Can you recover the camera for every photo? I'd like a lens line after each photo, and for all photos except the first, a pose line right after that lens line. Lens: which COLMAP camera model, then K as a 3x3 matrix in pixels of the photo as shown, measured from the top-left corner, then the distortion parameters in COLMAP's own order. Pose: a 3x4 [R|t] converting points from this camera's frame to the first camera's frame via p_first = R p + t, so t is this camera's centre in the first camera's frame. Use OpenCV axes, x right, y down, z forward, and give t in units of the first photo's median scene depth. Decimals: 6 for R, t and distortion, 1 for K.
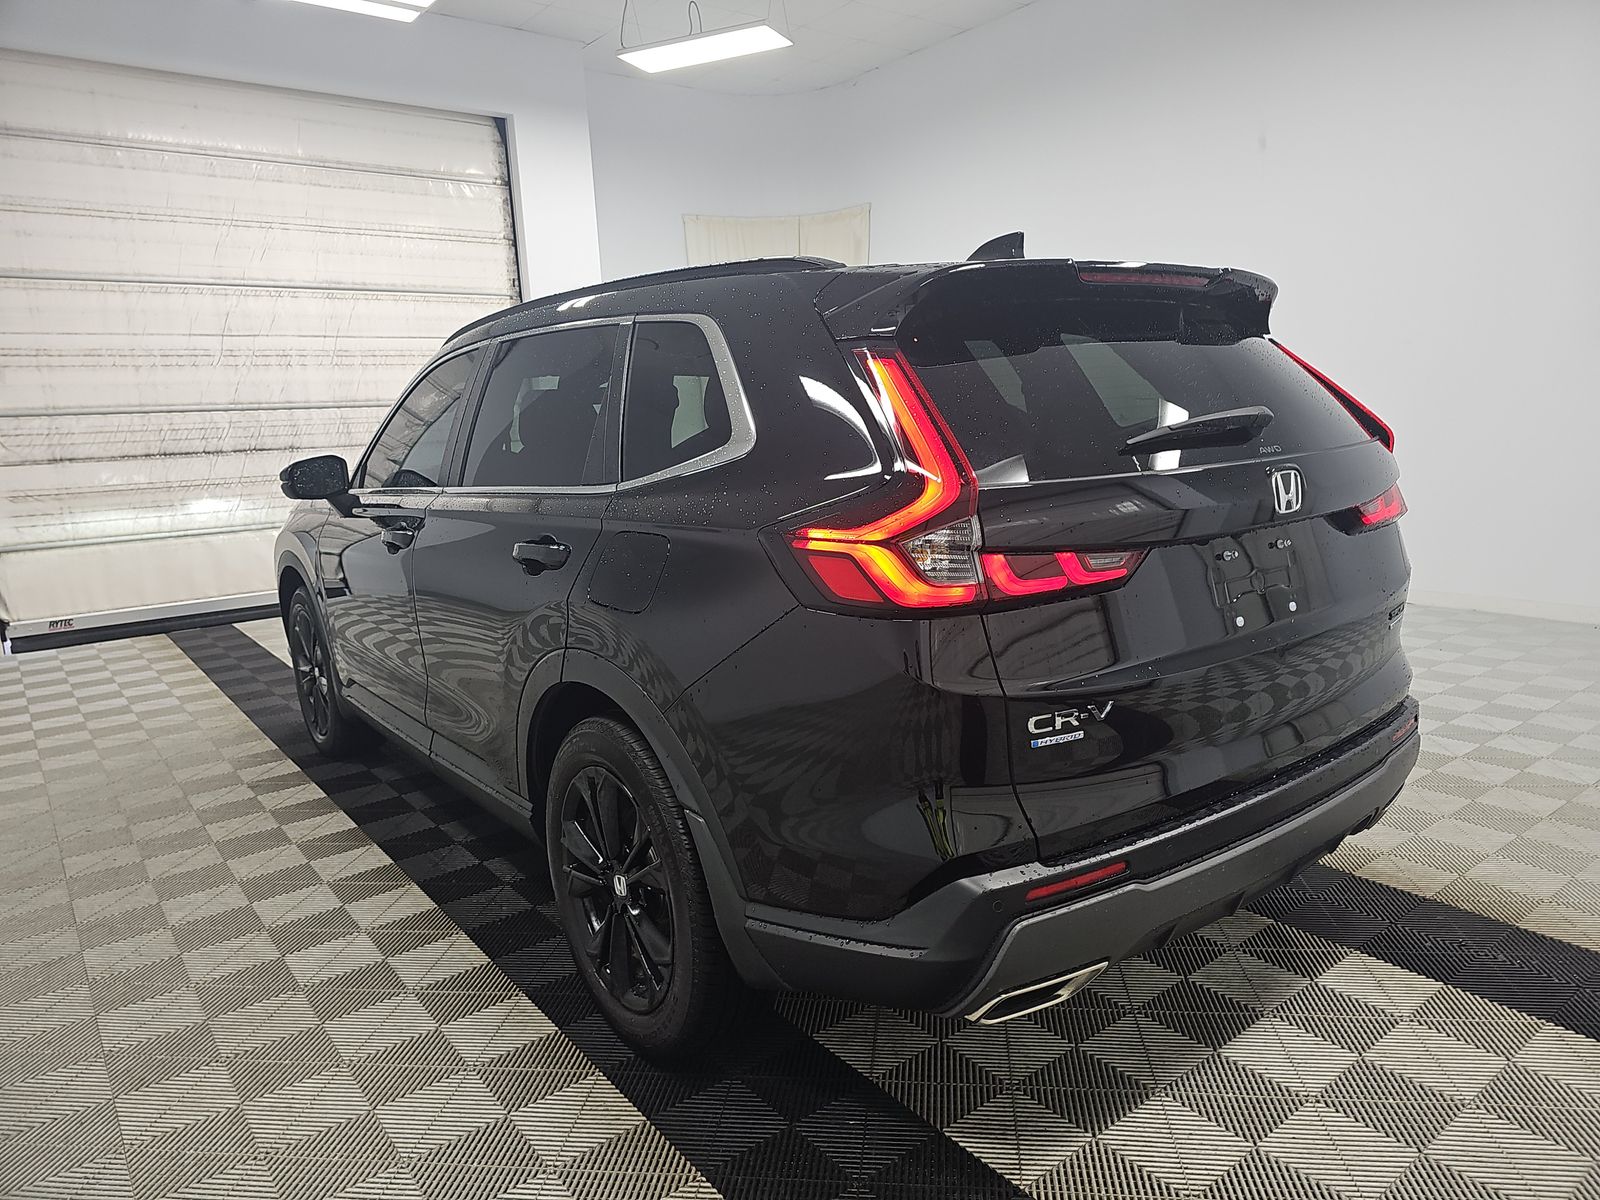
lens RADIAL K [[1059.4, 0, 829.2], [0, 1059.4, 605.0], [0, 0, 1]] dist [0.056524, -0.032007]
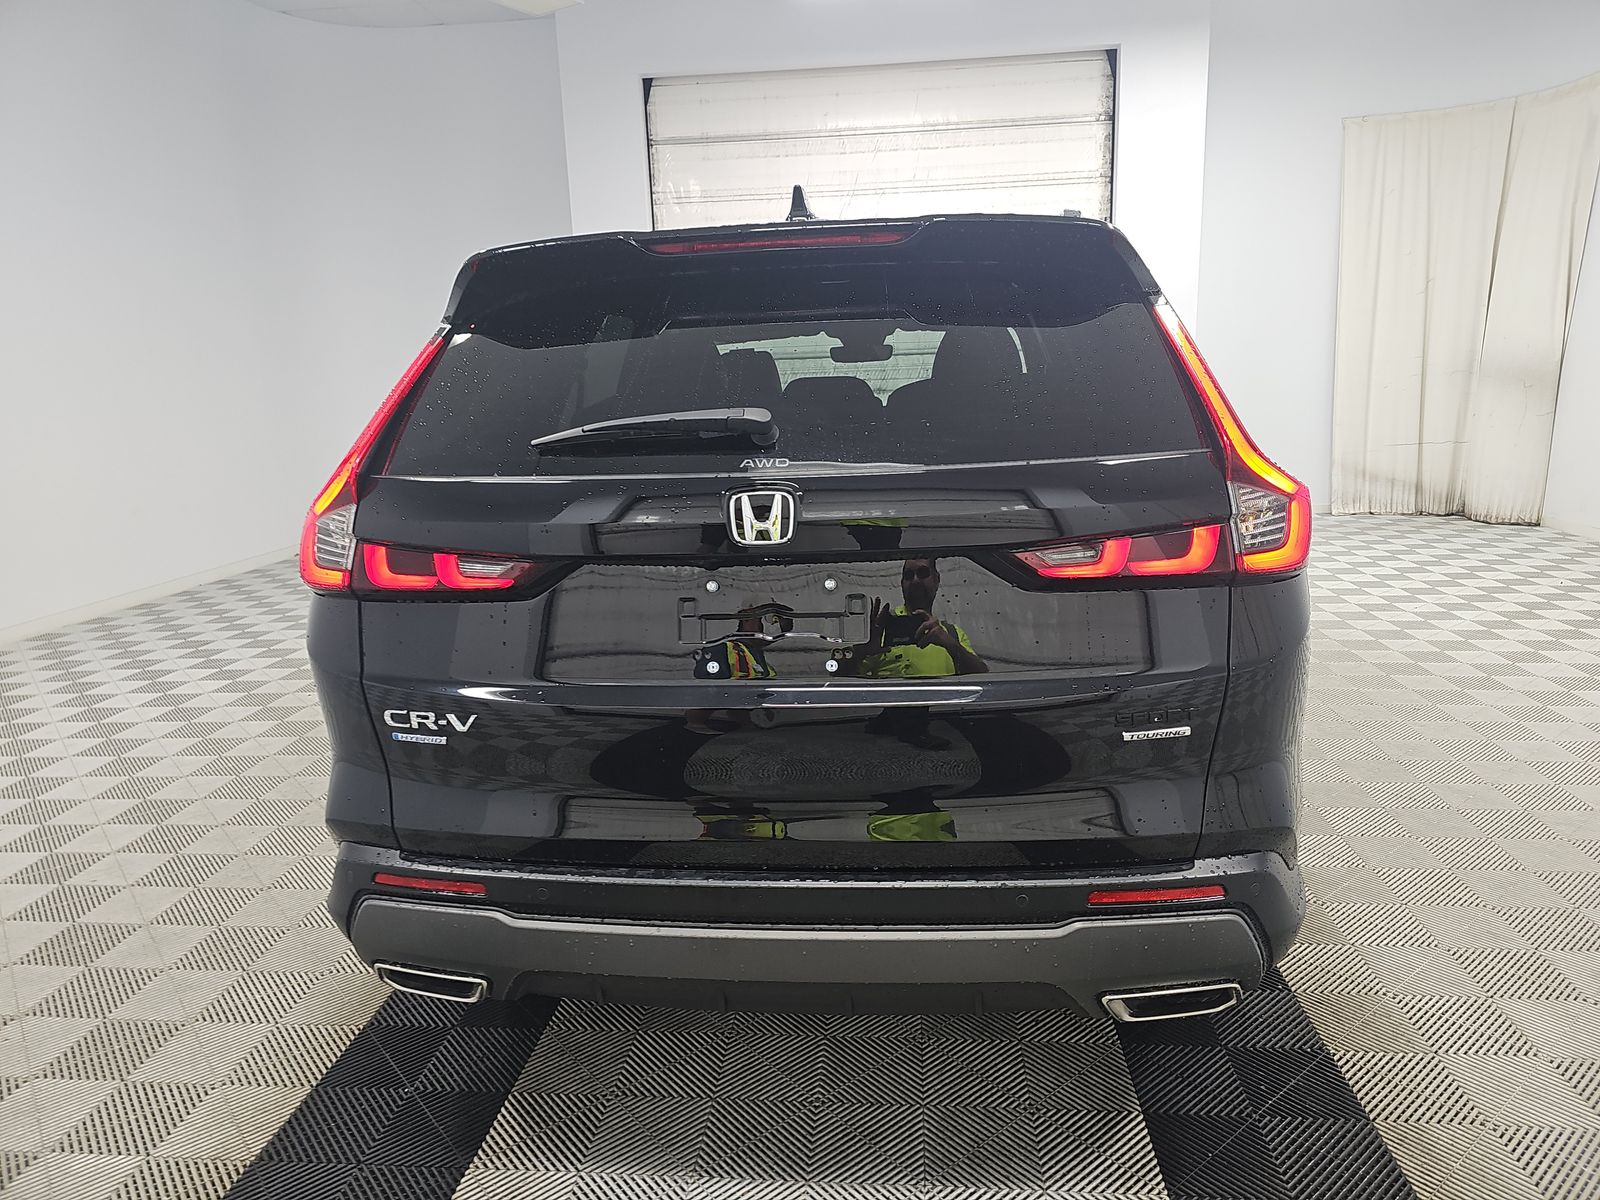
lens RADIAL K [[1086.4, 0, 815.0], [0, 1086.4, 591.2], [0, 0, 1]] dist [0.039420, -0.004015]
pose [[0.721466, 0.155131, -0.674849, 0.258482], [-0.125316, 0.987740, 0.093084, -0.033987], [0.681015, 0.017412, 0.732062, 0.112801]]
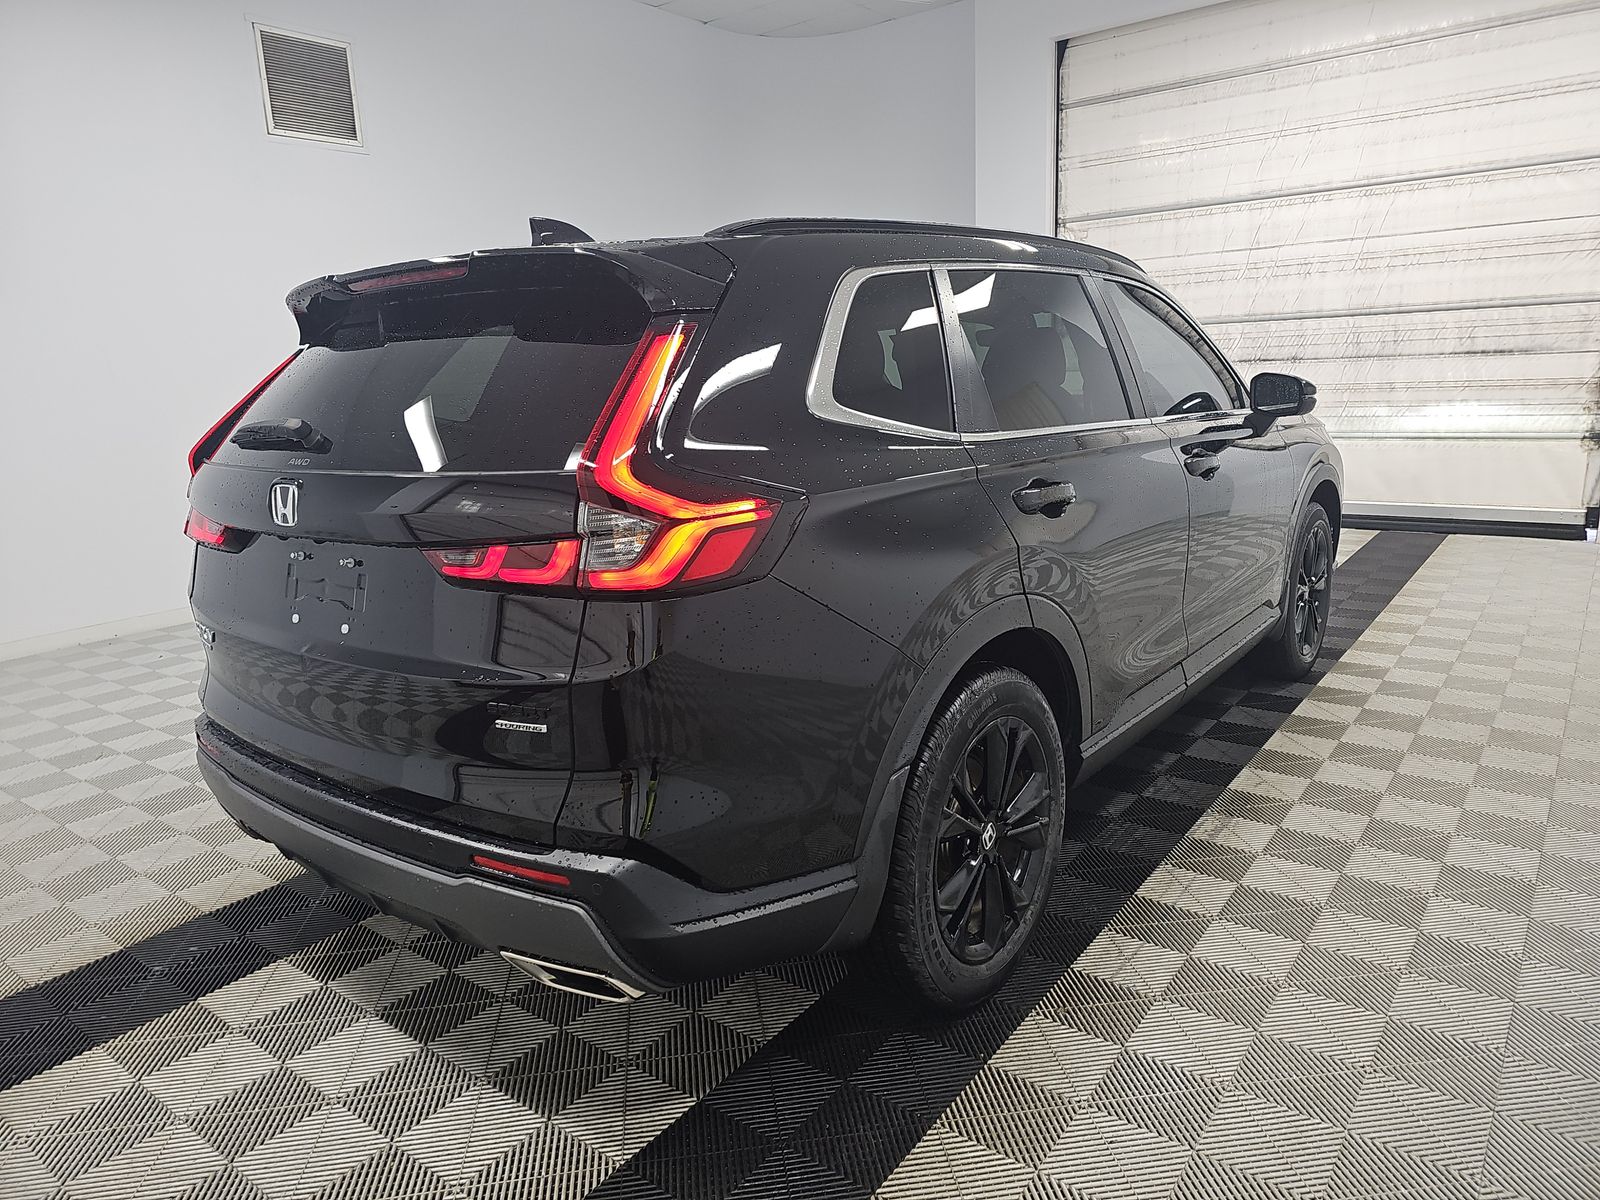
lens RADIAL K [[1086.4, 0, 815.0], [0, 1086.4, 591.2], [0, 0, 1]] dist [0.039420, -0.004015]
pose [[0.243812, 0.237820, -0.940211, 0.409629], [-0.147222, 0.967308, 0.206497, -0.085391], [0.958583, 0.088074, 0.270854, 0.329729]]
